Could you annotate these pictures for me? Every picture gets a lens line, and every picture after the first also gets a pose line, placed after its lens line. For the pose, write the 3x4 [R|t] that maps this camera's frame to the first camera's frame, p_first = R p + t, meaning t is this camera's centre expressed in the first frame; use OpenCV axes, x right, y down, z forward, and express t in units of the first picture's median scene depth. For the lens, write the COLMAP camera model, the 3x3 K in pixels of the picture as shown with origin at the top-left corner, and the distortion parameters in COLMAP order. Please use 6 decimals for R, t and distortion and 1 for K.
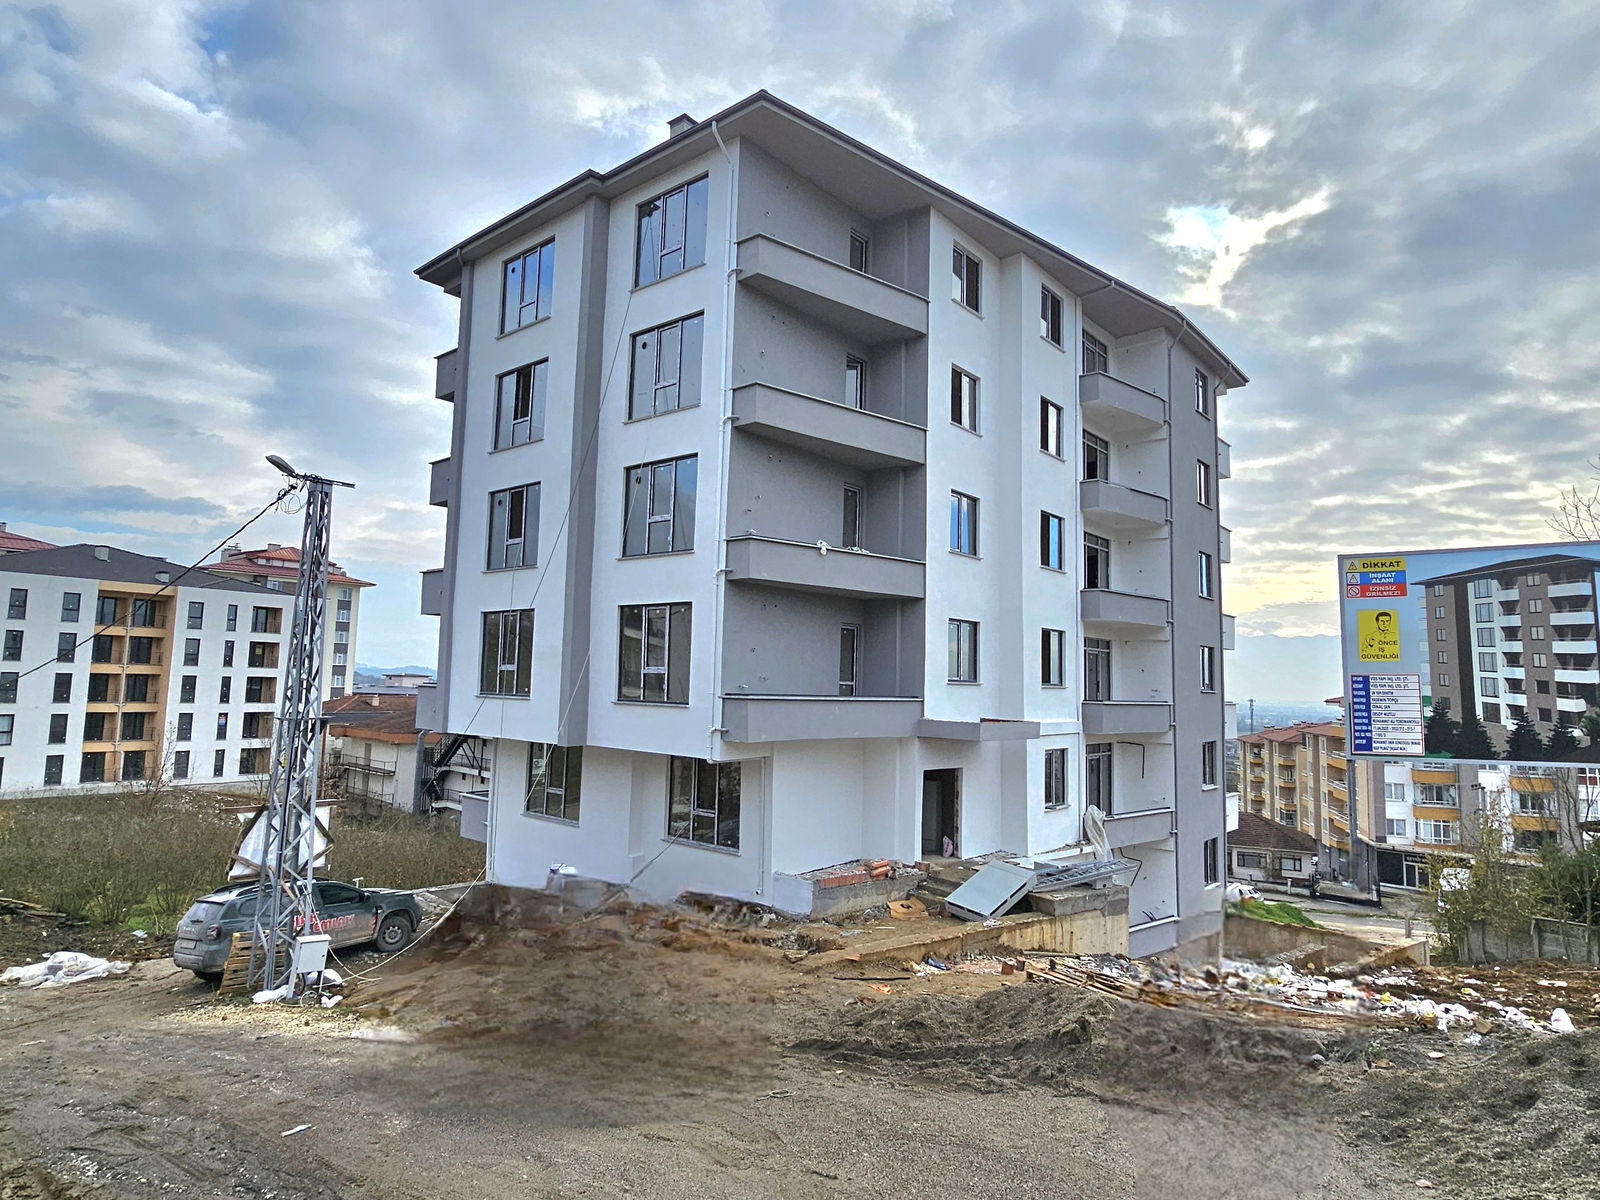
lens RADIAL K [[901.2, 0, 799.7], [0, 901.2, 605.2], [0, 0, 1]] dist [0.001264, 0.000651]
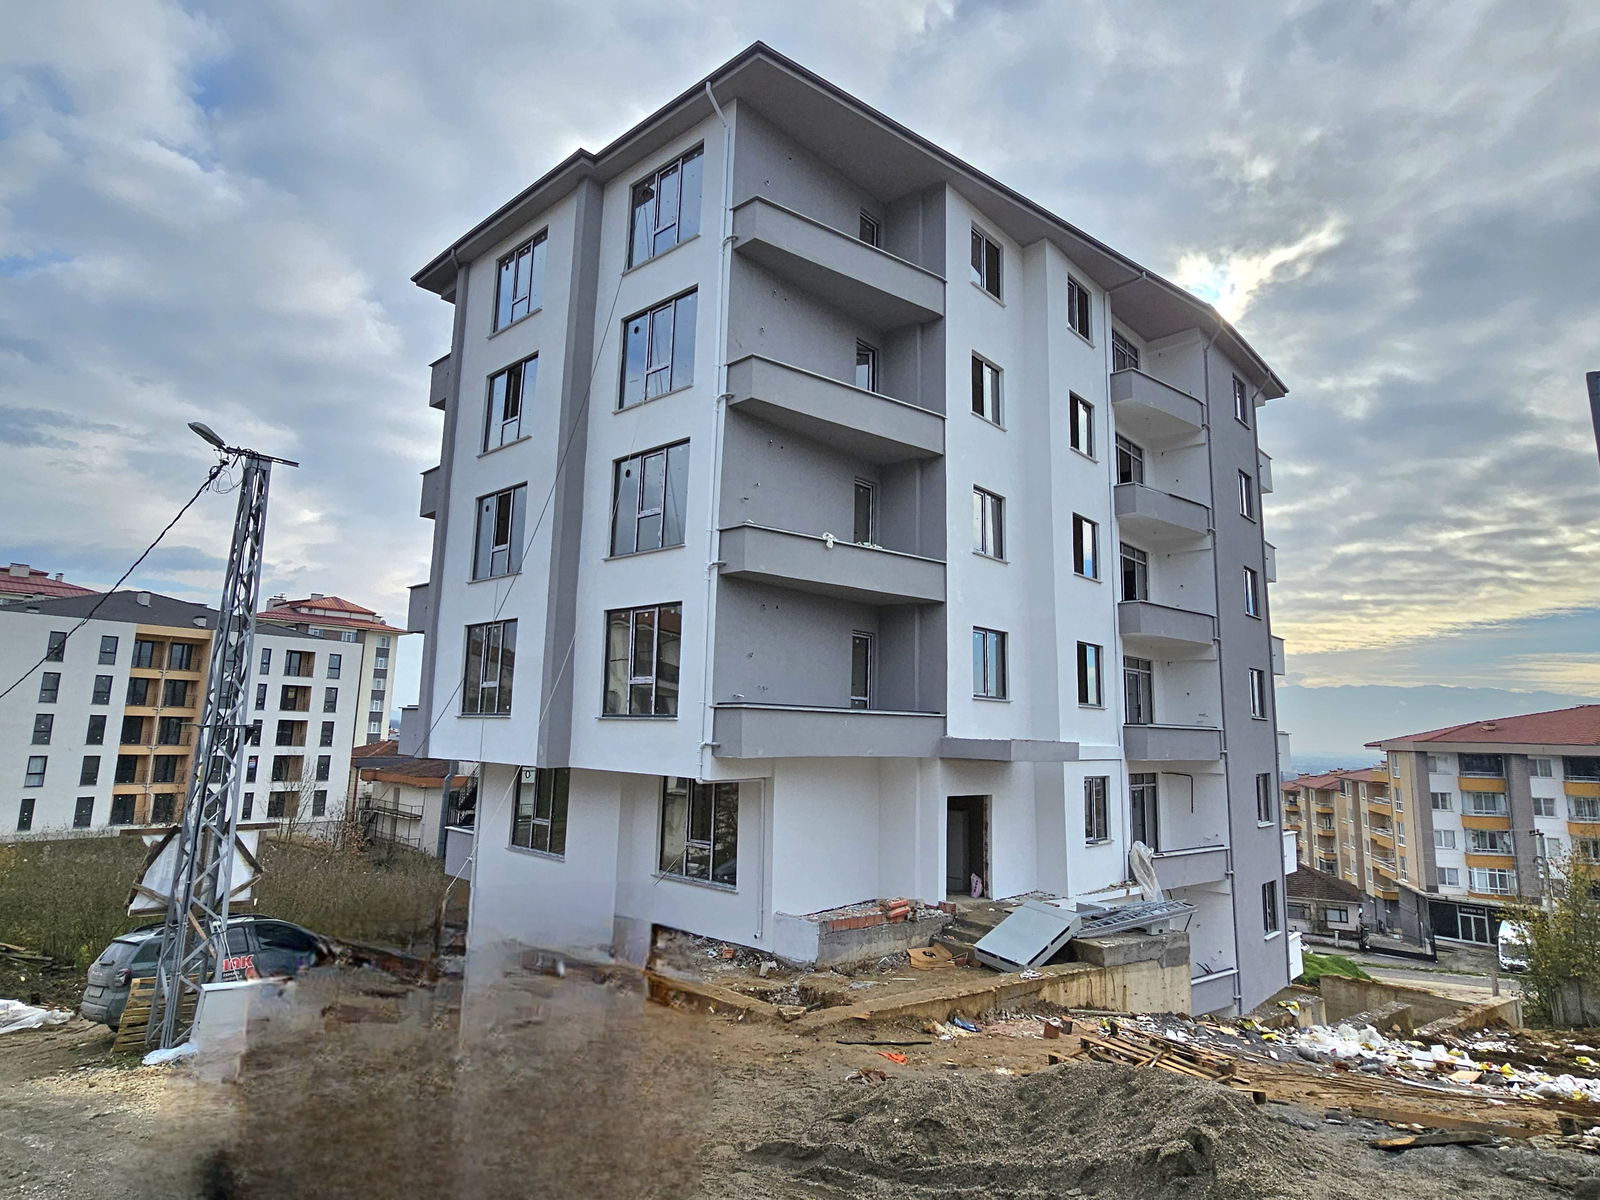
lens RADIAL K [[873.5, 0, 800.0], [0, 873.5, 600.0], [0, 0, 1]] dist [-0.000578, 0.001058]
pose [[0.999428, -0.006182, -0.033261, 0.021005], [0.003980, 0.997820, -0.065875, 0.042991], [0.033595, 0.065705, 0.997273, 0.118640]]
